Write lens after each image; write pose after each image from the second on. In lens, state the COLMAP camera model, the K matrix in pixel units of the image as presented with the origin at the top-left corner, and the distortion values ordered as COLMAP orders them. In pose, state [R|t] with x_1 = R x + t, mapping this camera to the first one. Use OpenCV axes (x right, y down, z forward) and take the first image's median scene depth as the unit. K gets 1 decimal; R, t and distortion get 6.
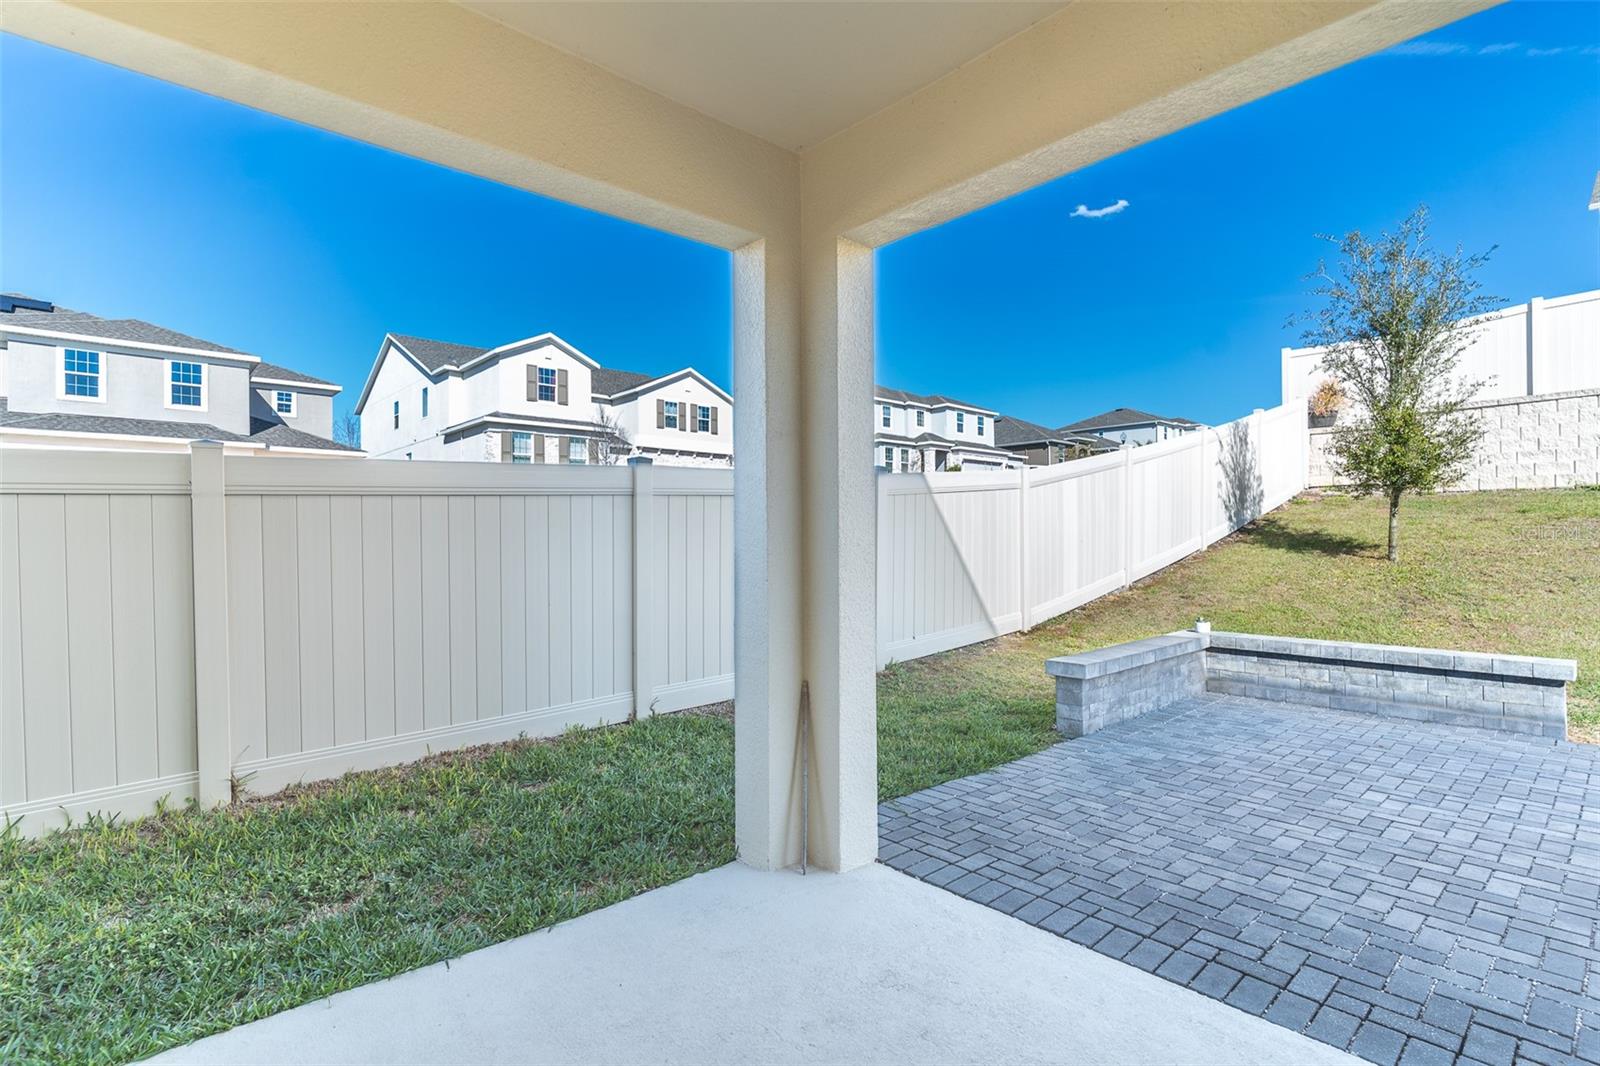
lens RADIAL K [[768.4, 0, 797.4], [0, 768.4, 526.6], [0, 0, 1]] dist [0.006155, -0.001893]
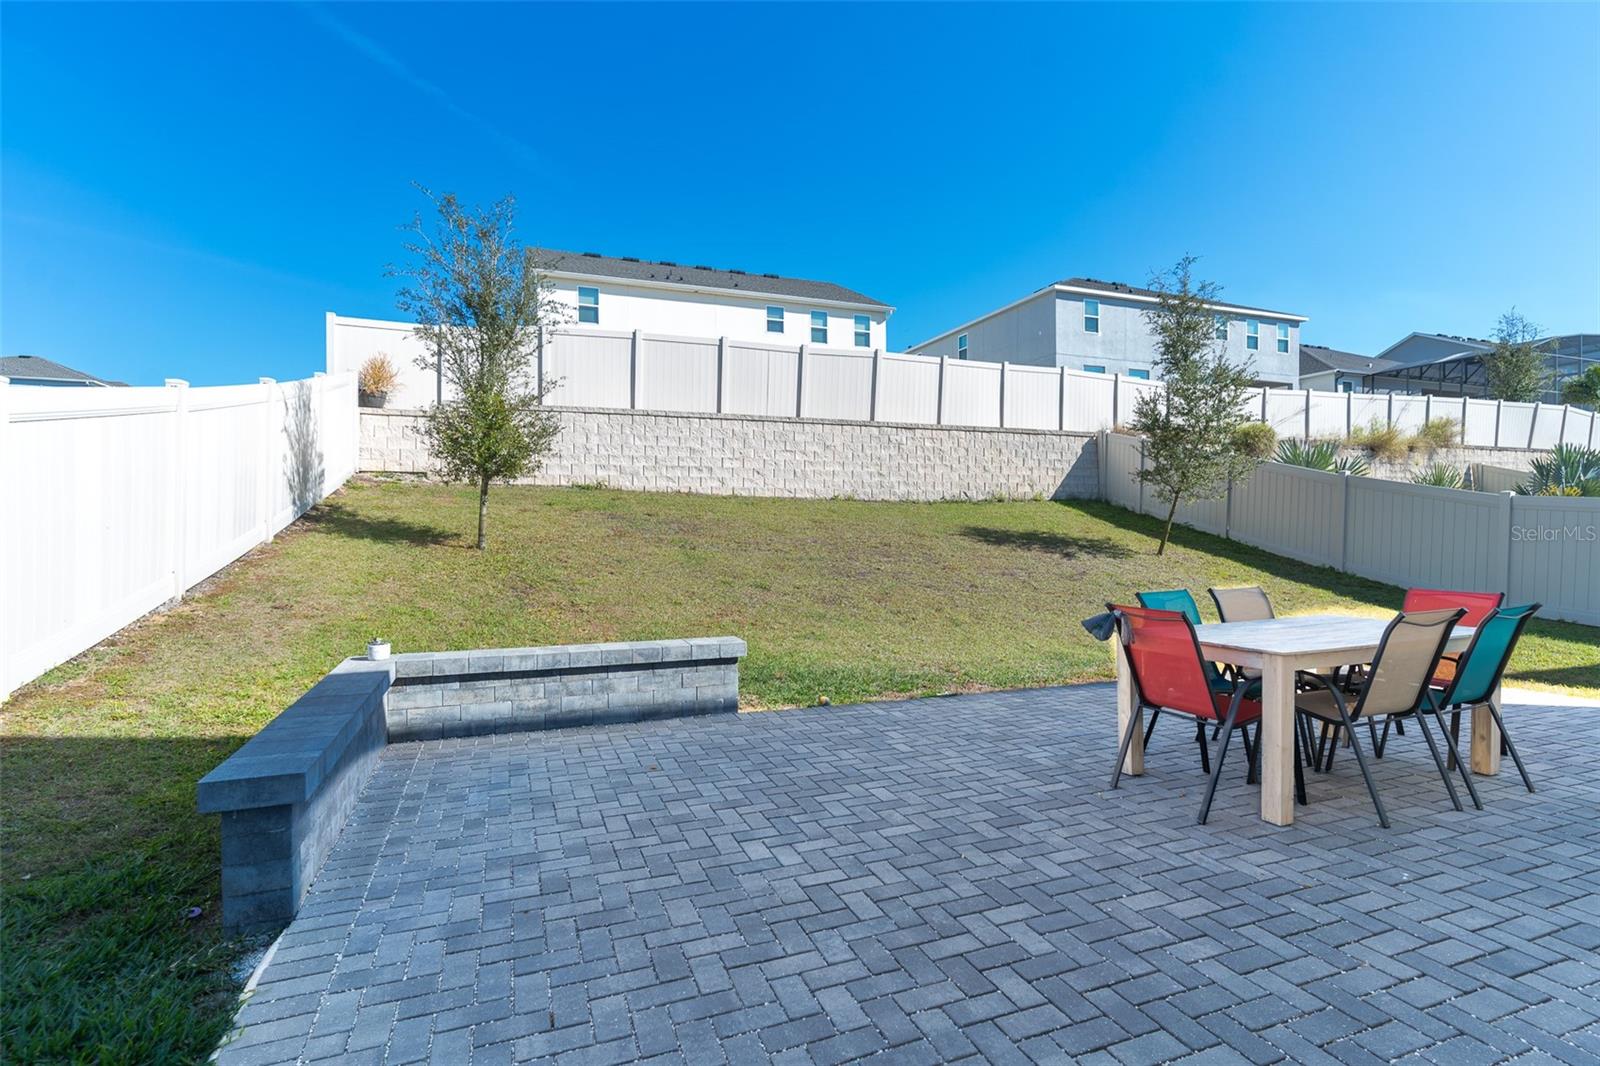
lens RADIAL K [[768.4, 0, 793.6], [0, 768.4, 530.6], [0, 0, 1]] dist [0.006155, -0.001893]
pose [[0.370276, 0.000574, 0.928922, 0.026682], [-0.014939, 0.999874, 0.005337, 0.014866], [-0.928802, -0.015853, 0.370238, 0.447498]]
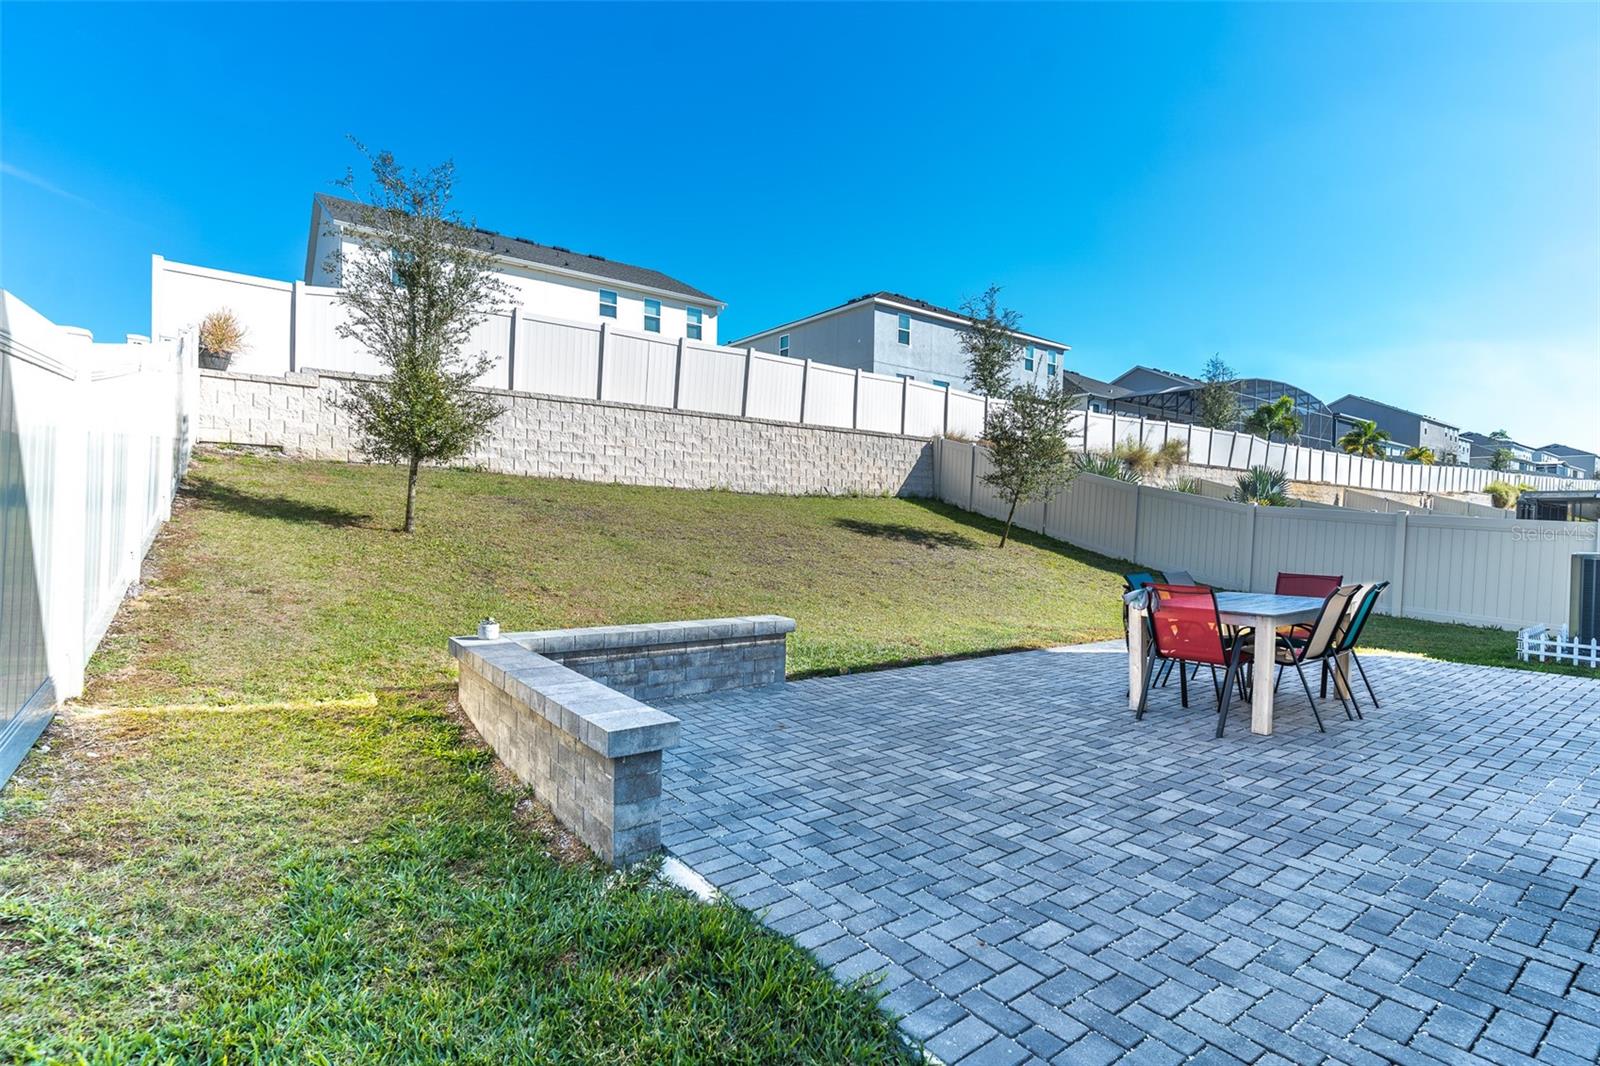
lens RADIAL K [[768.4, 0, 796.8], [0, 768.4, 527.3], [0, 0, 1]] dist [0.006155, -0.001893]
pose [[0.097779, -0.002043, 0.995206, -0.161624], [-0.037283, 0.999288, 0.005714, 0.023982], [-0.994510, -0.037663, 0.097633, 0.729112]]
